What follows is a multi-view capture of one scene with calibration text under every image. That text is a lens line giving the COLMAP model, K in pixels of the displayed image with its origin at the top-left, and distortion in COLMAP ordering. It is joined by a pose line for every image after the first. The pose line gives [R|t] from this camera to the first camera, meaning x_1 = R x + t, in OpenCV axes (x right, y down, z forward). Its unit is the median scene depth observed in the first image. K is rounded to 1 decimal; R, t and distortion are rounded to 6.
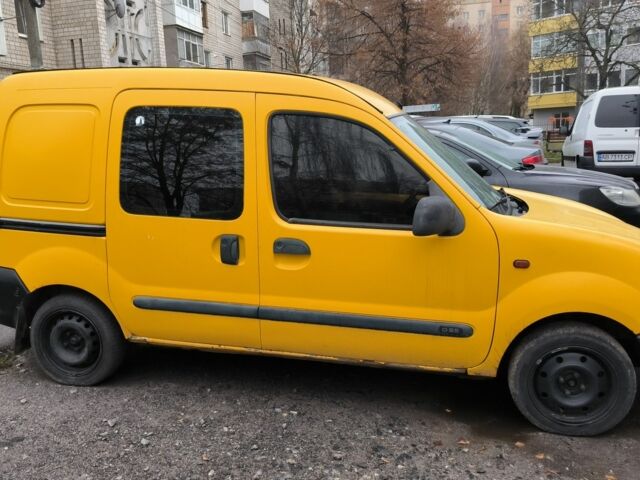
lens RADIAL K [[581.4, 0, 320.0], [0, 581.4, 240.0], [0, 0, 1]] dist [0.061377, -0.091142]
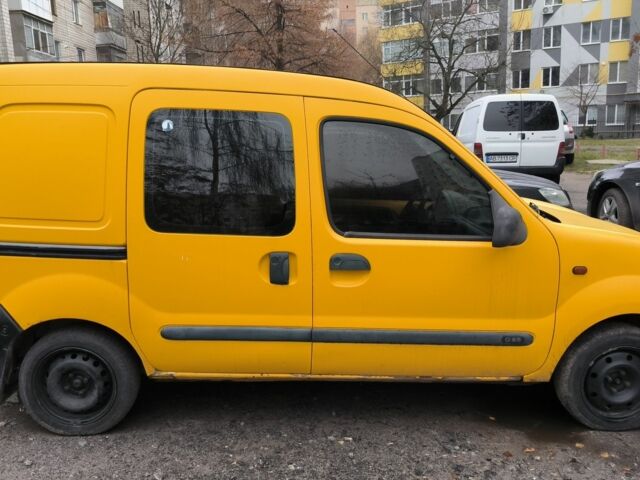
lens RADIAL K [[581.4, 0, 320.0], [0, 581.4, 240.0], [0, 0, 1]] dist [0.061377, -0.091142]
pose [[0.969628, -0.035628, 0.241975, -0.300695], [0.035093, 0.999363, 0.006520, -0.030264], [-0.242053, 0.002169, 0.970261, 0.099932]]
